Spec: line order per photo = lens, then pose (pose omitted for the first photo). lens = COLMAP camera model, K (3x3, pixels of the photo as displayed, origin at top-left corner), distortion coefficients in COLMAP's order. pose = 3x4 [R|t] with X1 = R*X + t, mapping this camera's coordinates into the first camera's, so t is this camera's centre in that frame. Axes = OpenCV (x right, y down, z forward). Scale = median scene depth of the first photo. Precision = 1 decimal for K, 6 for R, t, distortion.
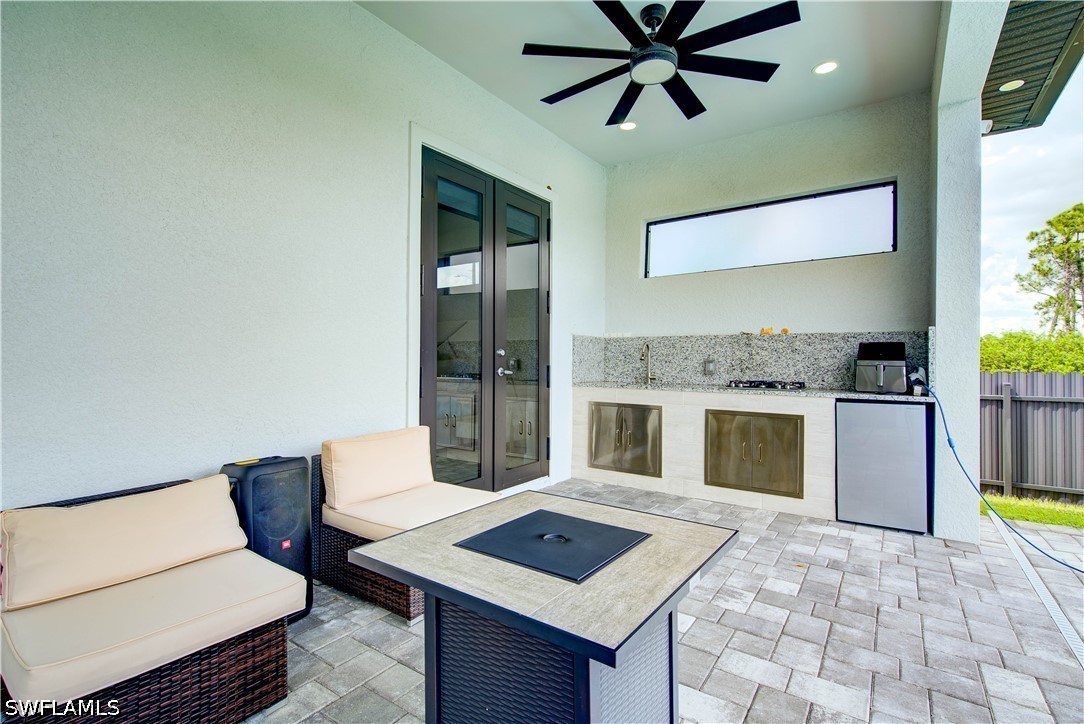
lens RADIAL K [[505.8, 0, 542.4], [0, 505.8, 360.4], [0, 0, 1]] dist [0.002031, -0.001516]
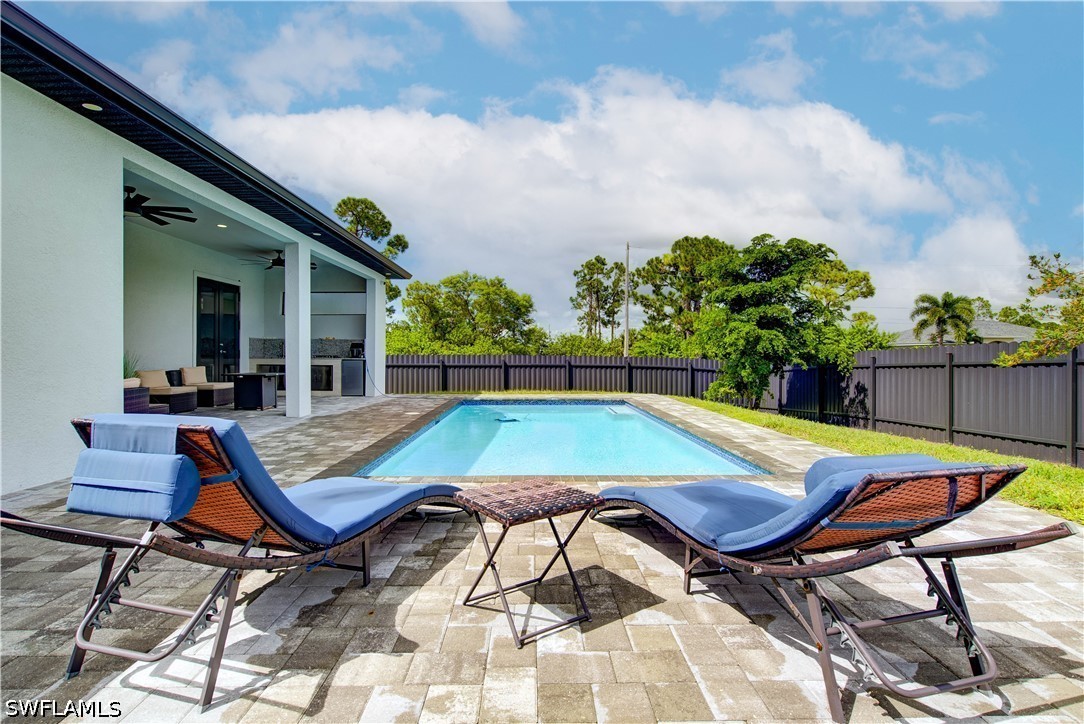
lens RADIAL K [[505.8, 0, 541.0], [0, 505.8, 359.1], [0, 0, 1]] dist [0.002031, -0.001516]
pose [[0.807666, -0.001260, 0.589639, -0.226225], [-0.004808, 0.999950, 0.008724, 0.023609], [-0.589620, -0.009881, 0.807620, -1.691976]]
